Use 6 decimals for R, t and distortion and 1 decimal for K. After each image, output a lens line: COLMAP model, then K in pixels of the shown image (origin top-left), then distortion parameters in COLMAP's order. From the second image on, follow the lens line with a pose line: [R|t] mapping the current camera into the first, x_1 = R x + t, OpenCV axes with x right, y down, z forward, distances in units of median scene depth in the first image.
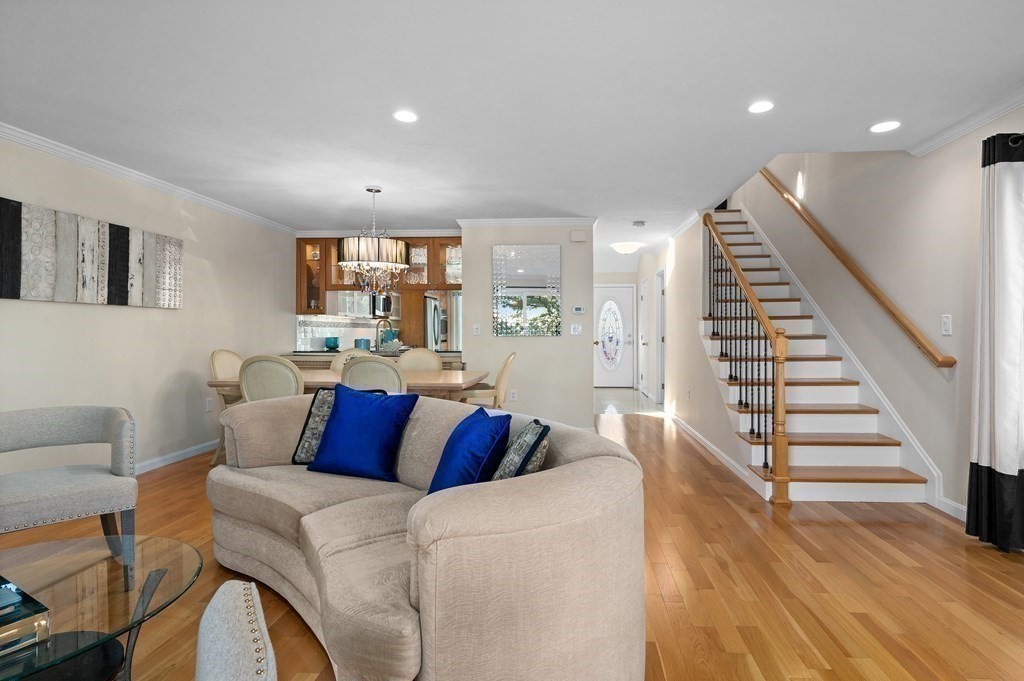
lens RADIAL K [[496.9, 0, 515.1], [0, 496.9, 335.6], [0, 0, 1]] dist [-0.009529, 0.001059]
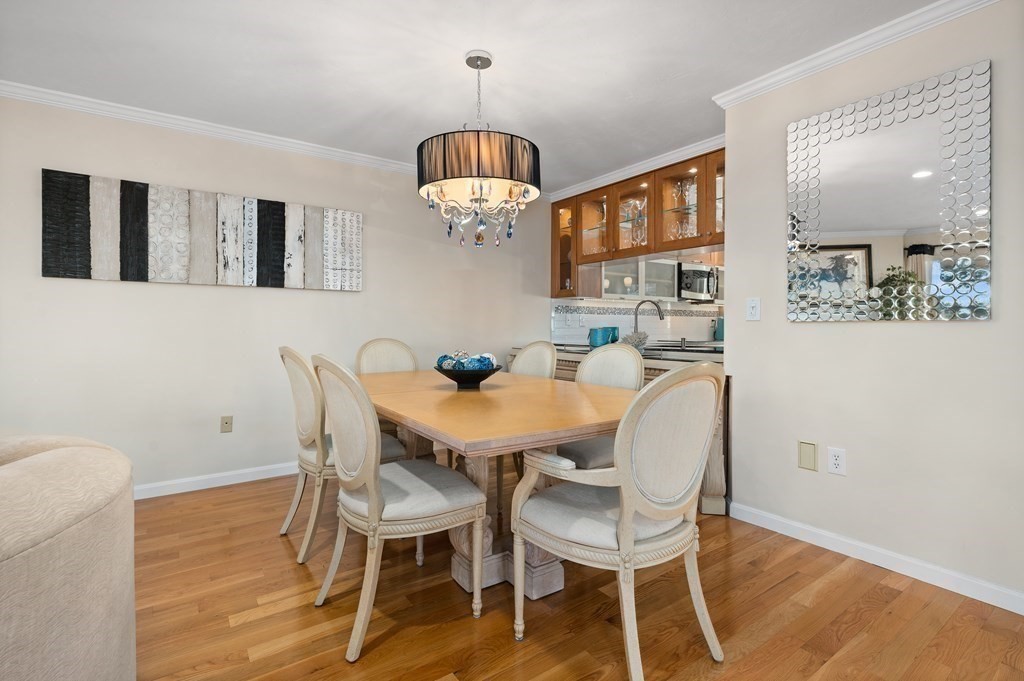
lens RADIAL K [[482.3, 0, 508.9], [0, 482.3, 332.6], [0, 0, 1]] dist [0.000088, -0.000321]
pose [[0.663156, 0.011146, -0.748399, 0.175396], [-0.007814, 0.999938, 0.007968, 0.013040], [0.748441, 0.000564, 0.663201, 0.755717]]
